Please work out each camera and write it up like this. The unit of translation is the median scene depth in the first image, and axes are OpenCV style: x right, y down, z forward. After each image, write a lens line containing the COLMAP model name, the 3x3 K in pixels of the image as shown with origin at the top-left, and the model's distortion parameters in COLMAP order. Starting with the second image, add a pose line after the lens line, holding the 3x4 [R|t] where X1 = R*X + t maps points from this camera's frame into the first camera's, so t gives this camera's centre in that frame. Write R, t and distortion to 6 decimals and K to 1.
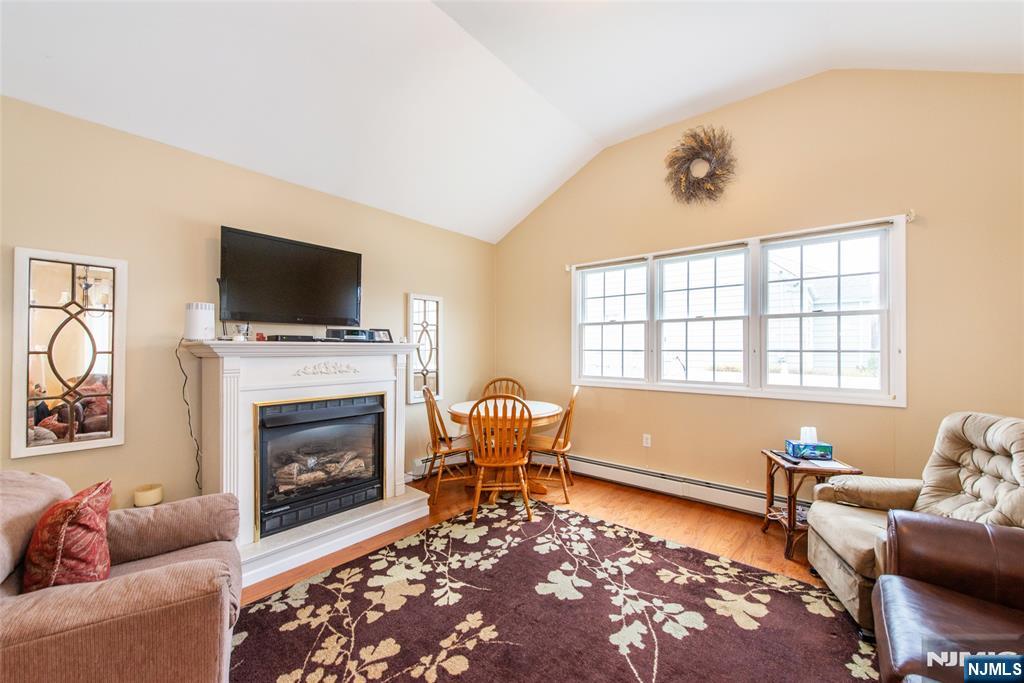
lens RADIAL K [[400.6, 0, 509.9], [0, 400.6, 345.8], [0, 0, 1]] dist [0.019977, -0.007379]
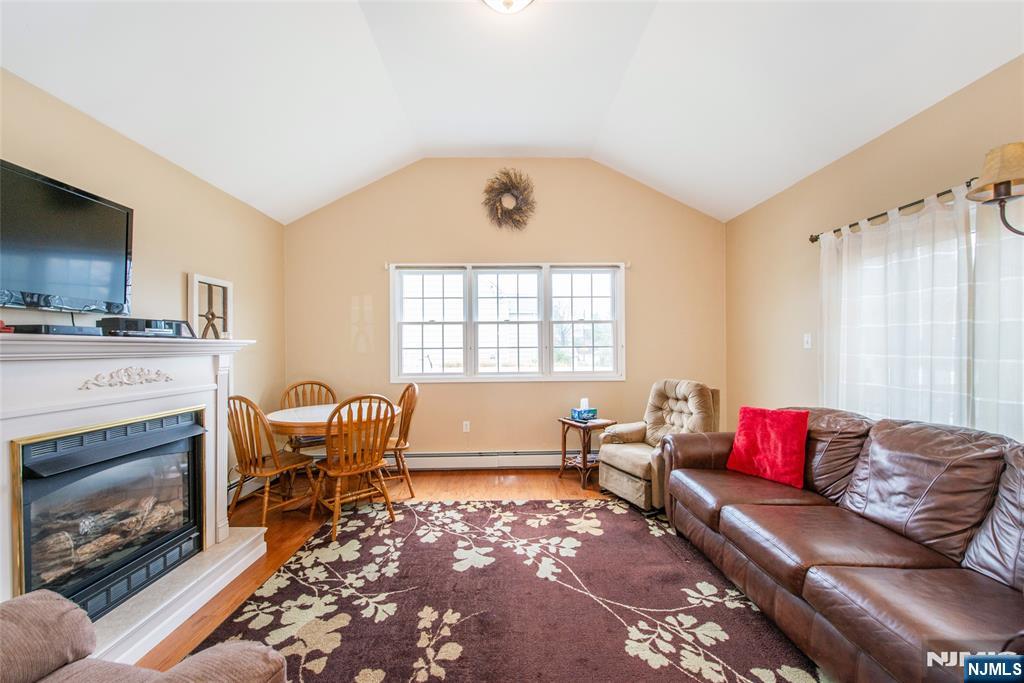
lens RADIAL K [[400.6, 0, 509.9], [0, 400.6, 345.8], [0, 0, 1]] dist [0.019977, -0.007379]
pose [[0.755617, -0.004506, 0.654998, -0.404933], [0.005330, 0.999986, 0.000731, 0.006934], [-0.654992, 0.002939, 0.755630, 0.071722]]
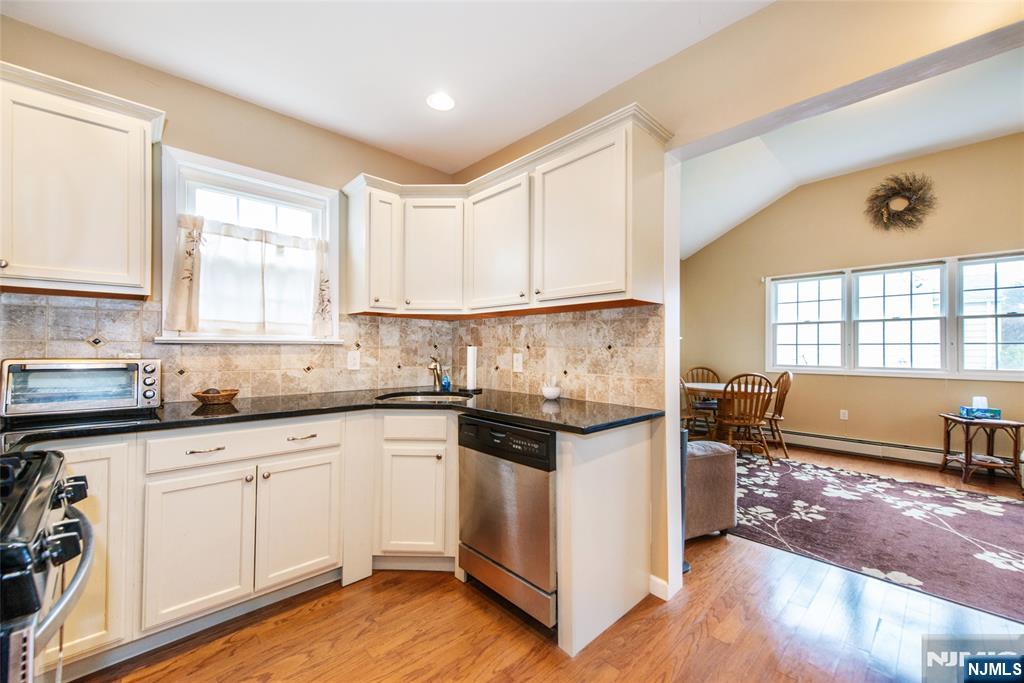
lens RADIAL K [[404.9, 0, 494.7], [0, 404.9, 345.1], [0, 0, 1]] dist [-0.001897, -0.000253]
pose [[0.990109, 0.002991, -0.140268, -0.750985], [-0.003702, 0.999982, -0.004809, 0.032255], [0.140251, 0.005281, 0.990102, -0.555978]]
